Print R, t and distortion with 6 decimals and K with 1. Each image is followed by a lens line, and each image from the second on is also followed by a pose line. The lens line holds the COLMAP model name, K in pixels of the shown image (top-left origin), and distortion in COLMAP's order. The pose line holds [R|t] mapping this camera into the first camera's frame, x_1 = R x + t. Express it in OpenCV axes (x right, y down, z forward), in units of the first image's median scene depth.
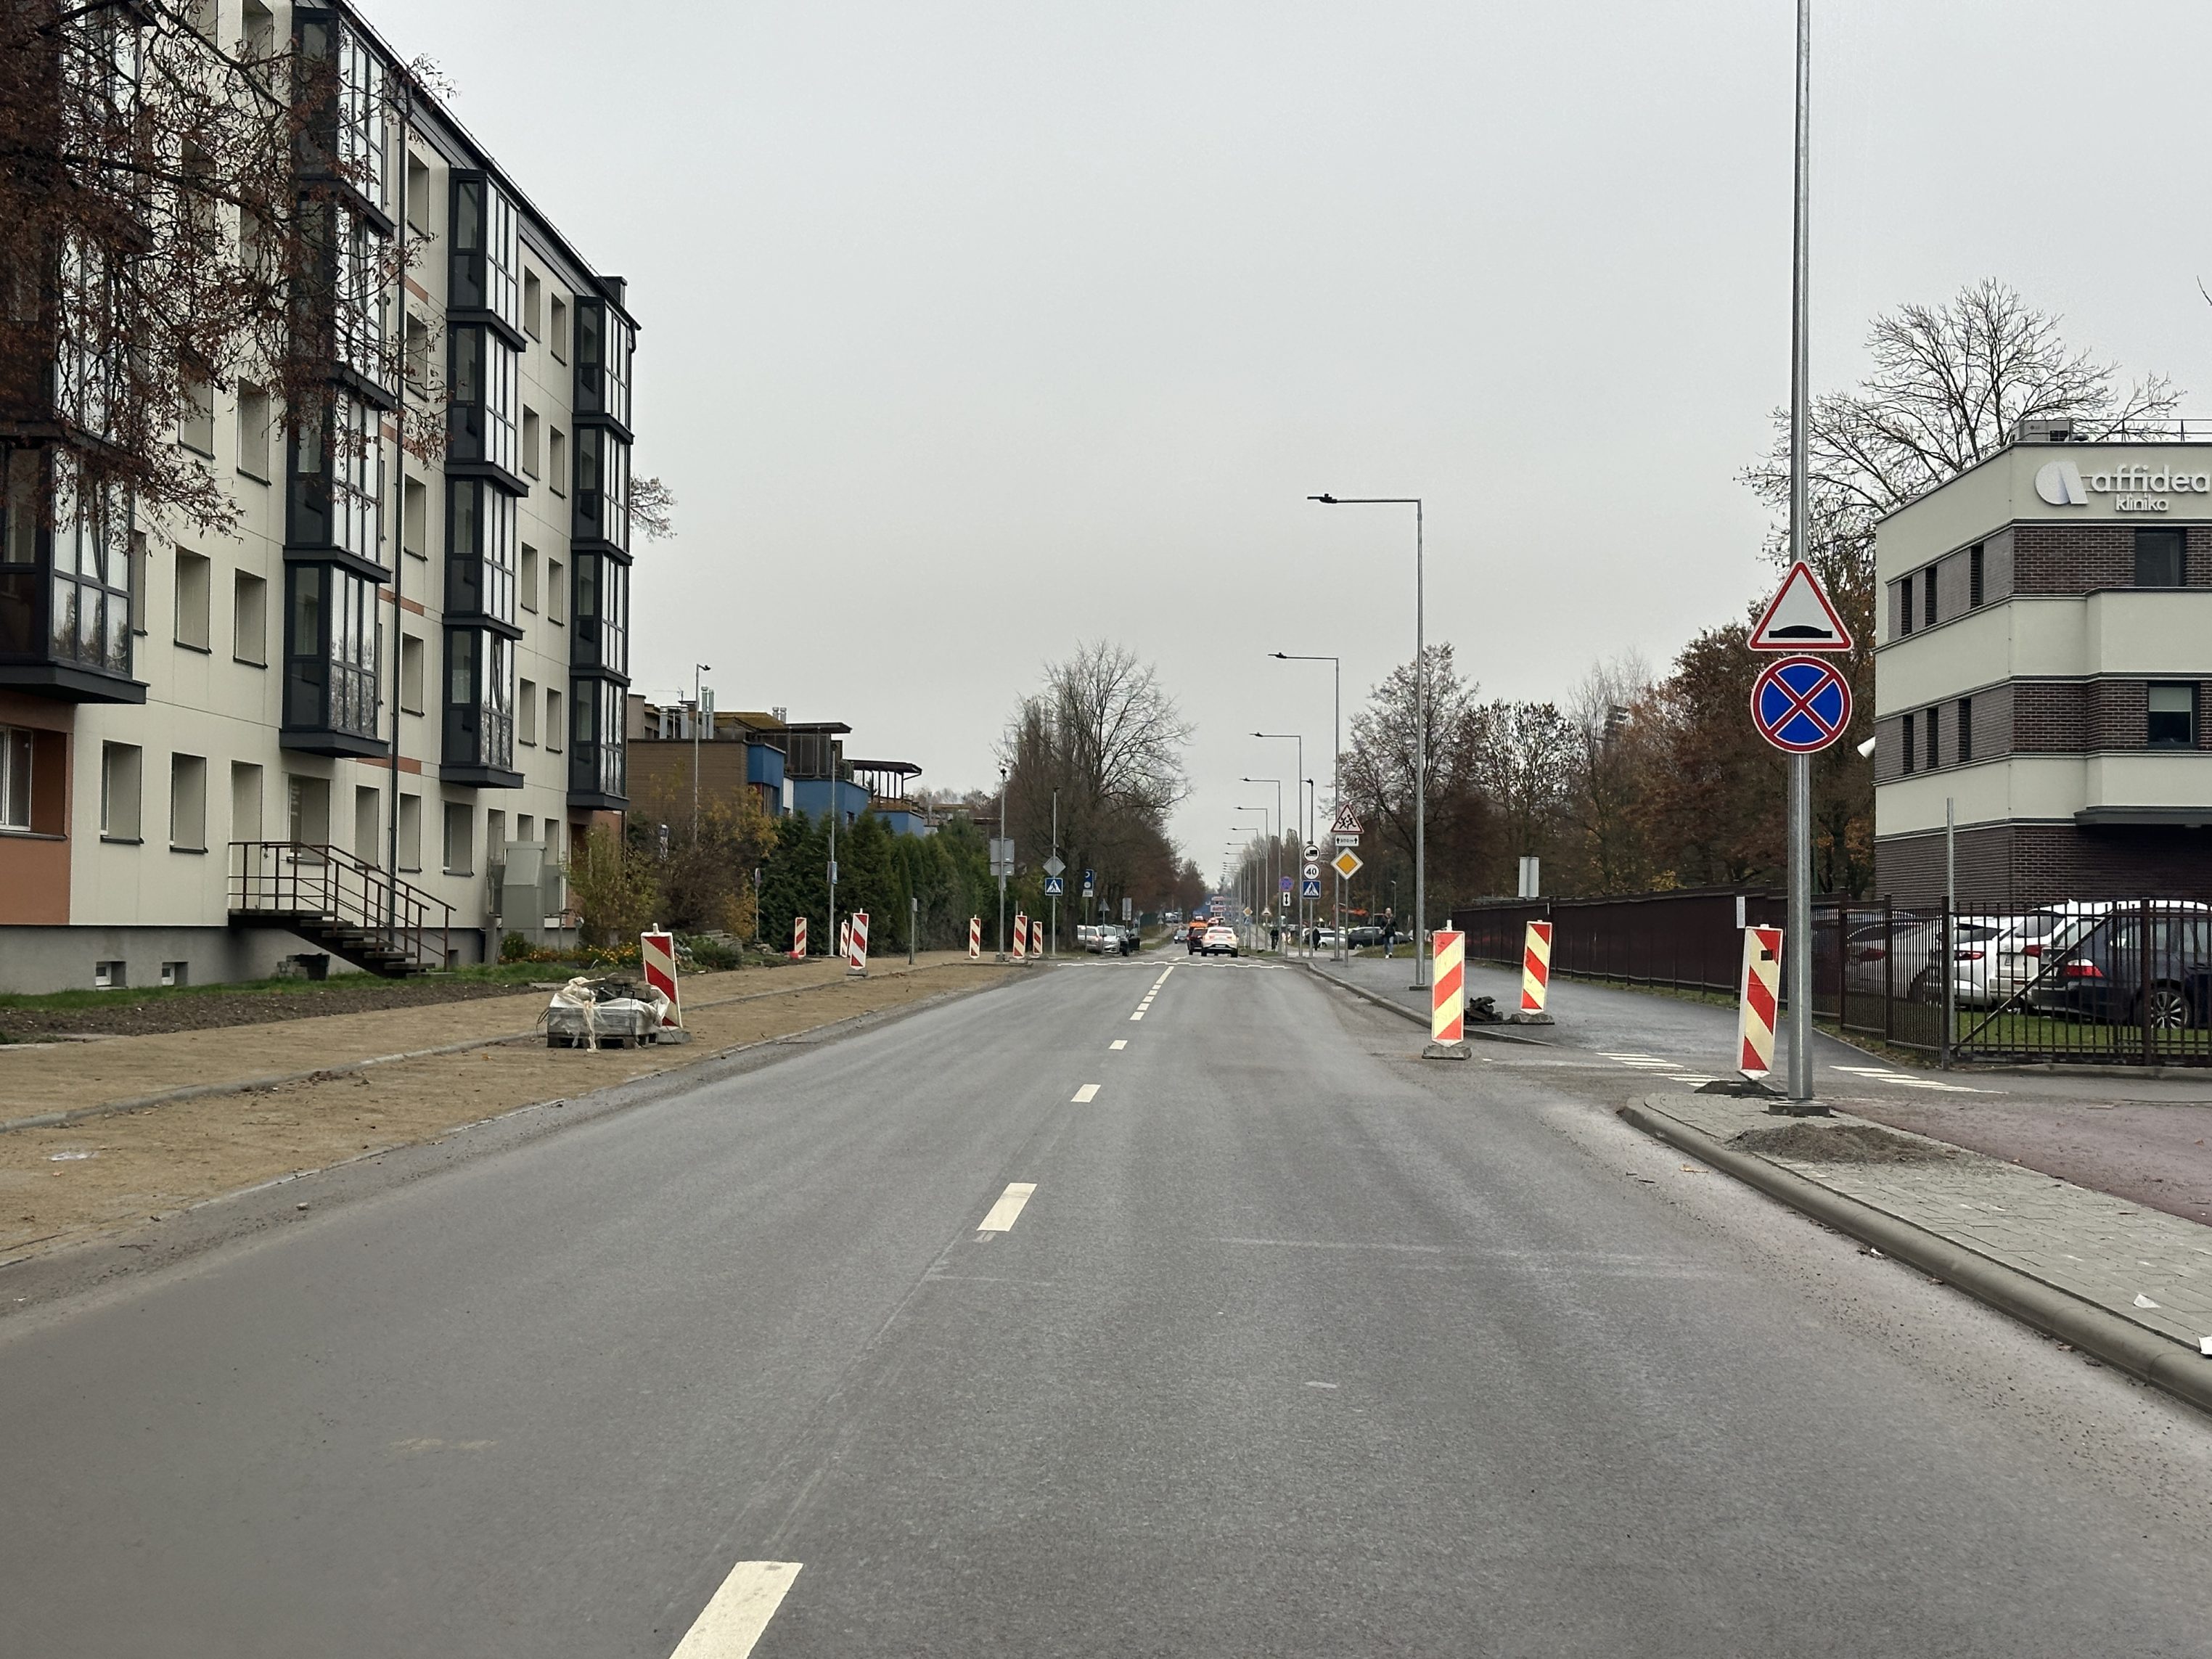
lens RADIAL K [[3079.8, 0, 1104.5], [0, 3079.8, 828.9], [0, 0, 1]] dist [0.049927, 0.000000]
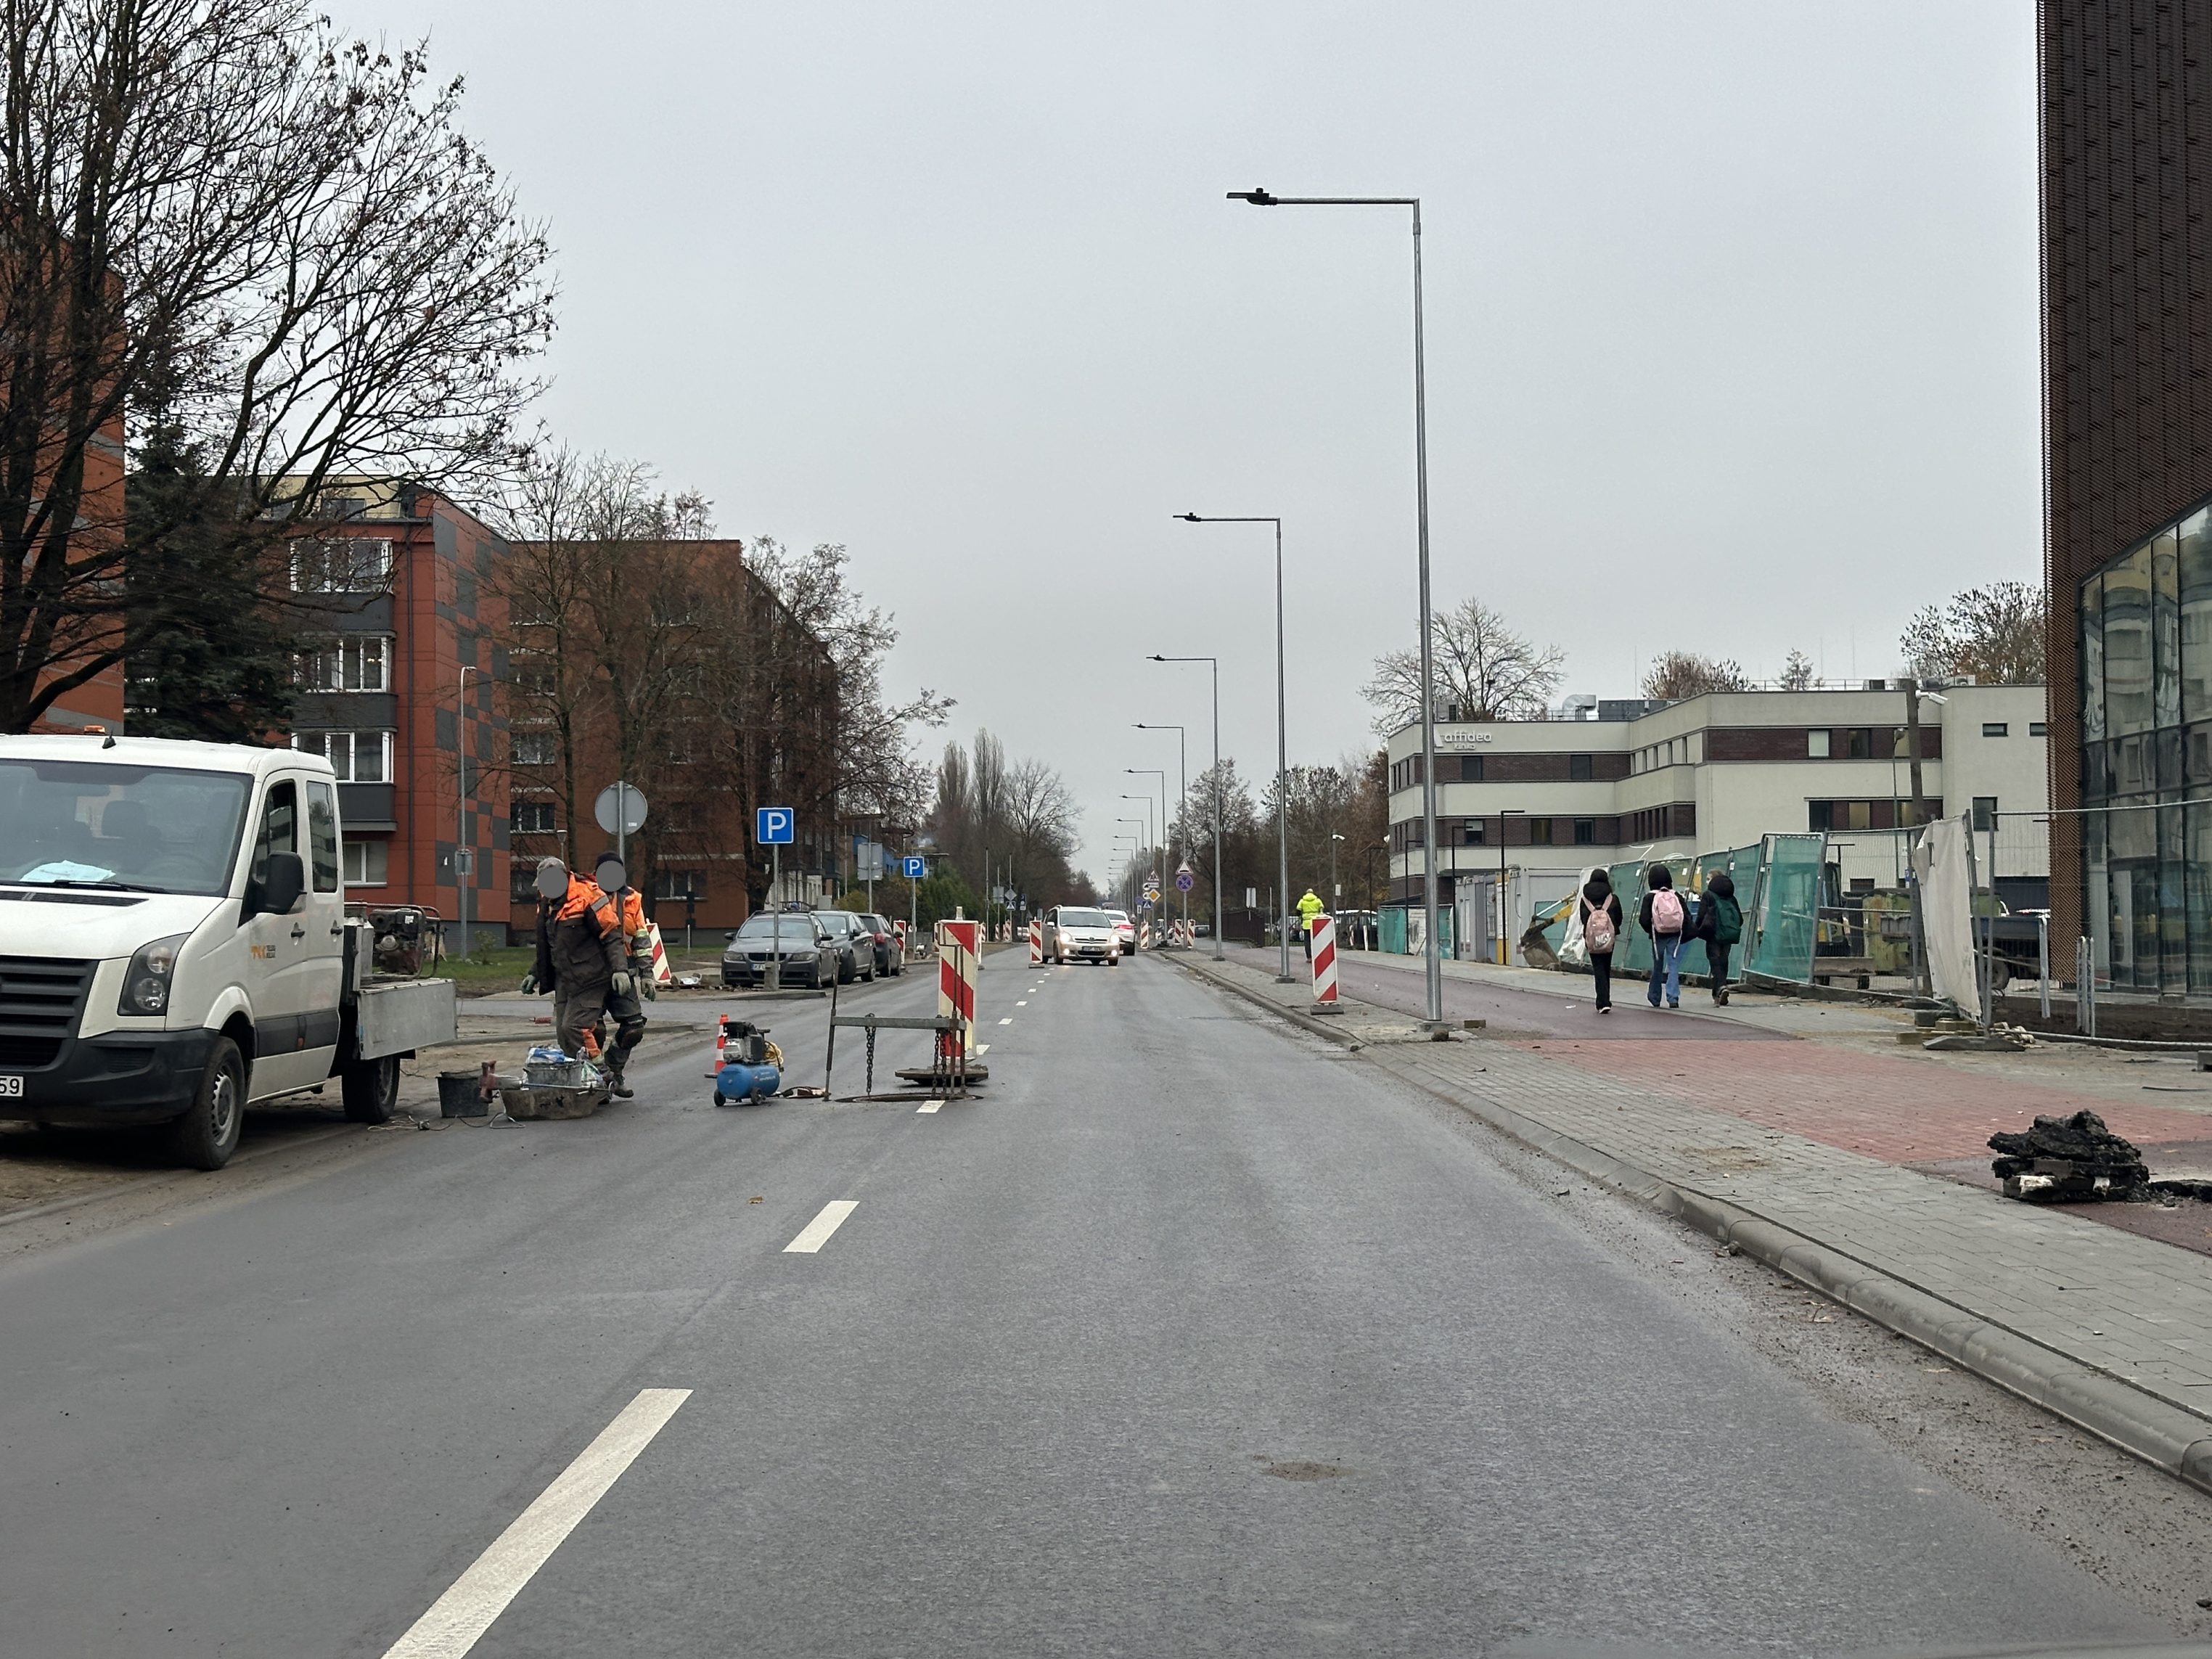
lens RADIAL K [[3159.3, 0, 1105.8], [0, 3159.3, 829.8], [0, 0, 1]] dist [-0.006107, 0.000000]
pose [[0.999189, -0.018540, 0.035752, -0.021756], [0.018558, 0.999828, -0.000162, -0.021411], [-0.035742, 0.000825, 0.999361, -0.750550]]
